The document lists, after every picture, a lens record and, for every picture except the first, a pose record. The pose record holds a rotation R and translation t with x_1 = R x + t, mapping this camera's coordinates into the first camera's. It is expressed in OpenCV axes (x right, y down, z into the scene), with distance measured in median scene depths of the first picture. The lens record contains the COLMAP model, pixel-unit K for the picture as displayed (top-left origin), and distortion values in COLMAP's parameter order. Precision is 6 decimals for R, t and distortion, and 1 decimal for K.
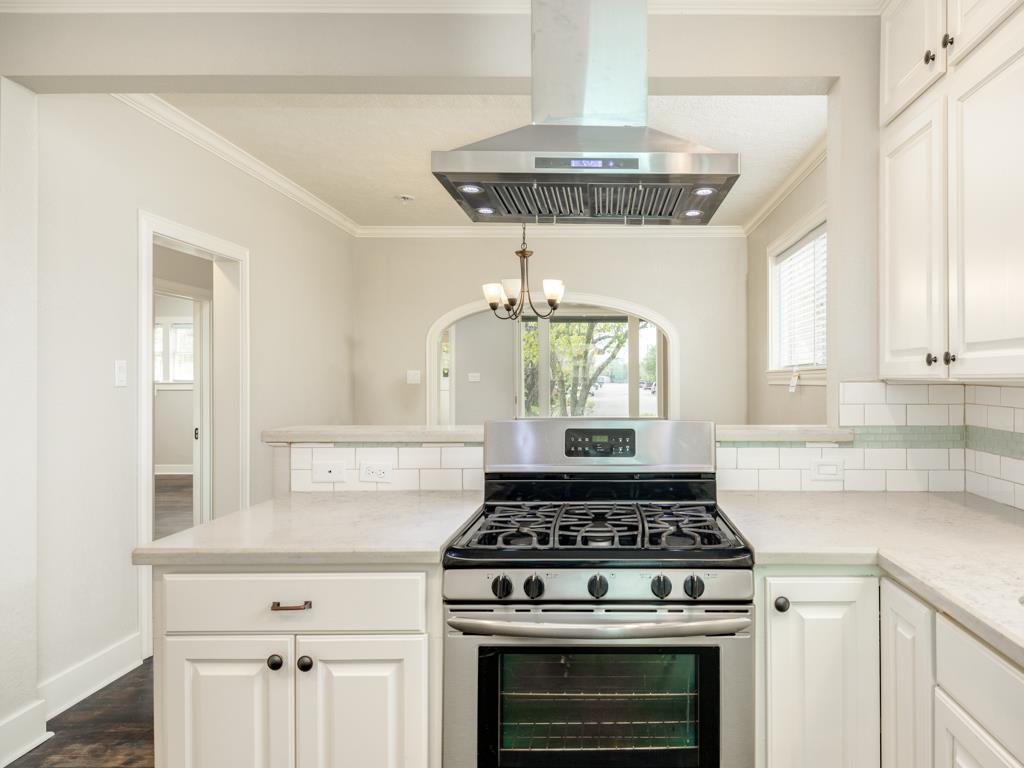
lens RADIAL K [[711.4, 0, 575.7], [0, 711.4, 380.6], [0, 0, 1]] dist [0.005903, 0.000781]
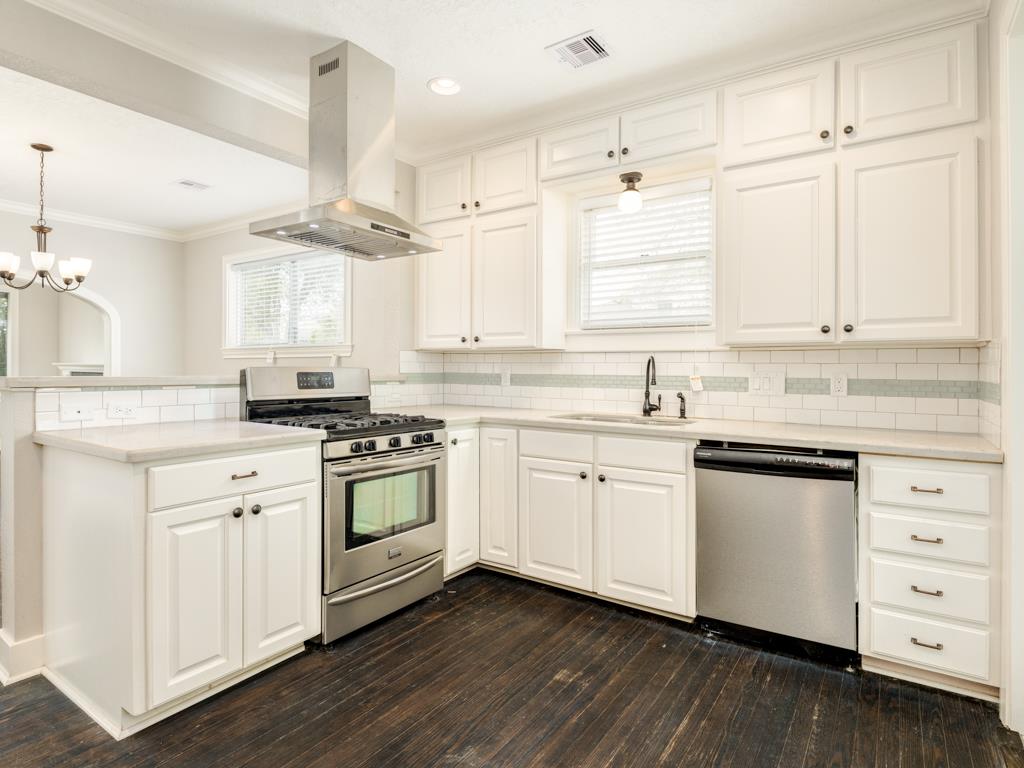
lens RADIAL K [[558.0, 0, 514.0], [0, 558.0, 366.3], [0, 0, 1]] dist [-0.001442, -0.003255]
pose [[0.566845, 0.010378, 0.823759, -0.781756], [-0.009585, 0.999936, -0.006002, 0.057582], [-0.823769, -0.004493, 0.566908, -0.126965]]
